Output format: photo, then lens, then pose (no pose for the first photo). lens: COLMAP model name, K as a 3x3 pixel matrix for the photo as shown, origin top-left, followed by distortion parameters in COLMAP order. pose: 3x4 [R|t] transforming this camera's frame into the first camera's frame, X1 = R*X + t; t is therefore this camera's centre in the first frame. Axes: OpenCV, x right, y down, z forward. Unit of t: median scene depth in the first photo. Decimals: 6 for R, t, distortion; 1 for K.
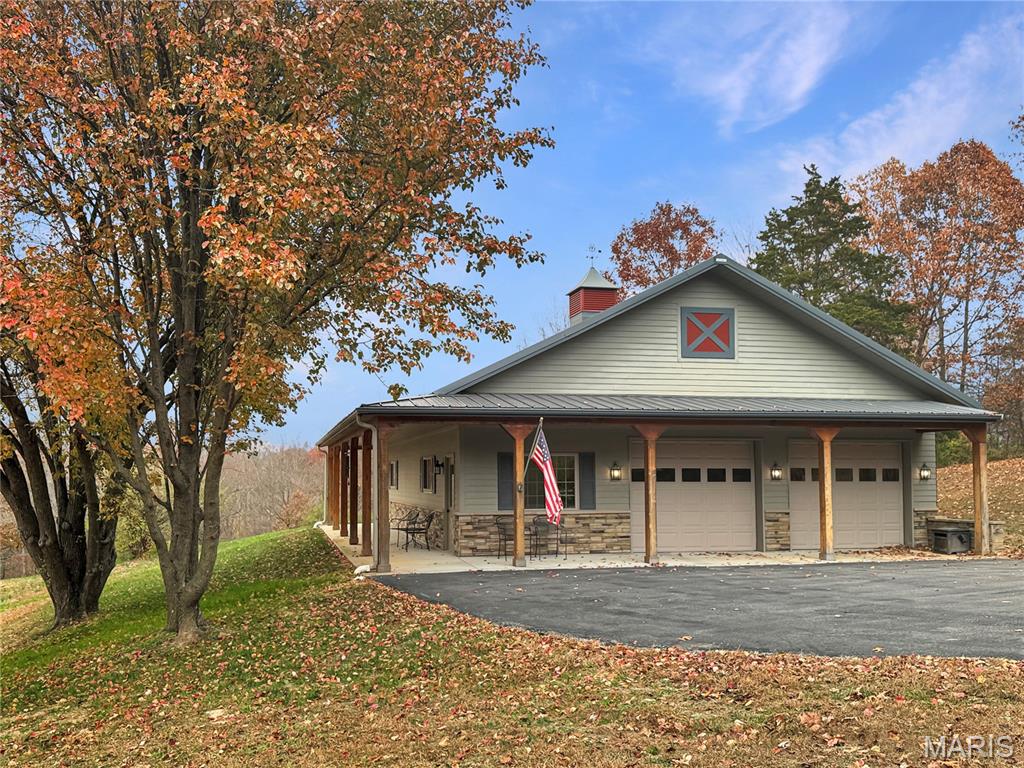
lens RADIAL K [[922.2, 0, 512.0], [0, 922.2, 384.0], [0, 0, 1]] dist [0.071612, -0.002833]
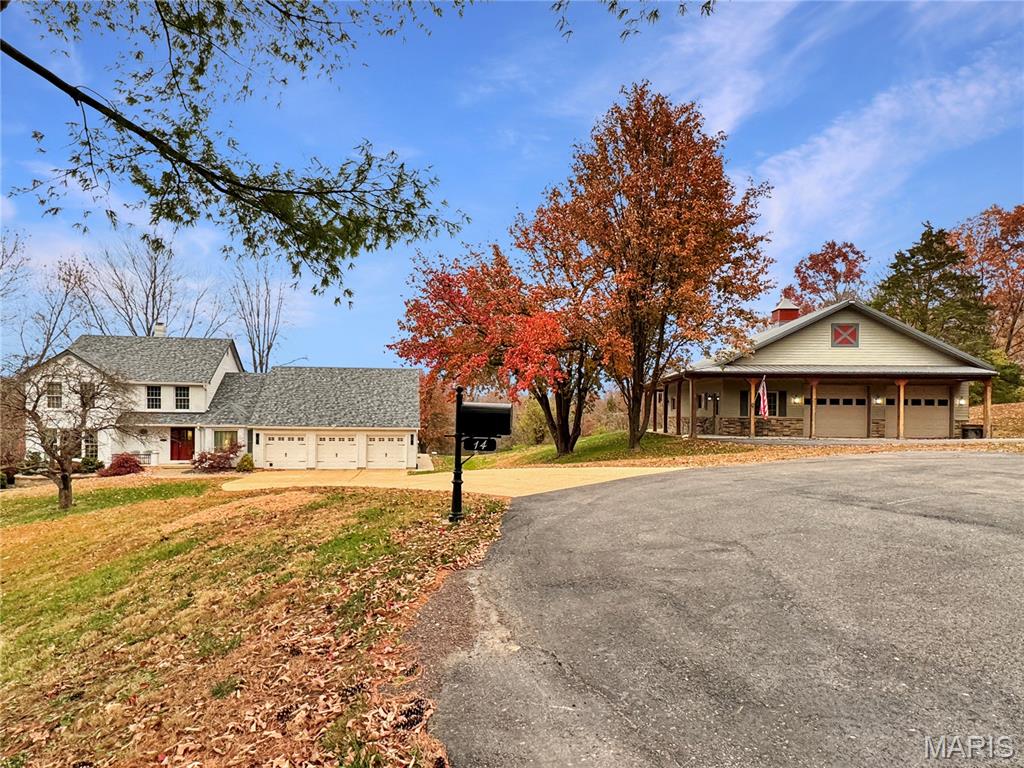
lens RADIAL K [[611.6, 0, 516.8], [0, 611.6, 406.5], [0, 0, 1]] dist [-0.001276, -0.000533]
pose [[0.951511, 0.011192, -0.307411, -0.071301], [0.016225, 0.996121, 0.086488, -0.025450], [0.307186, -0.087282, 0.947638, -0.569005]]
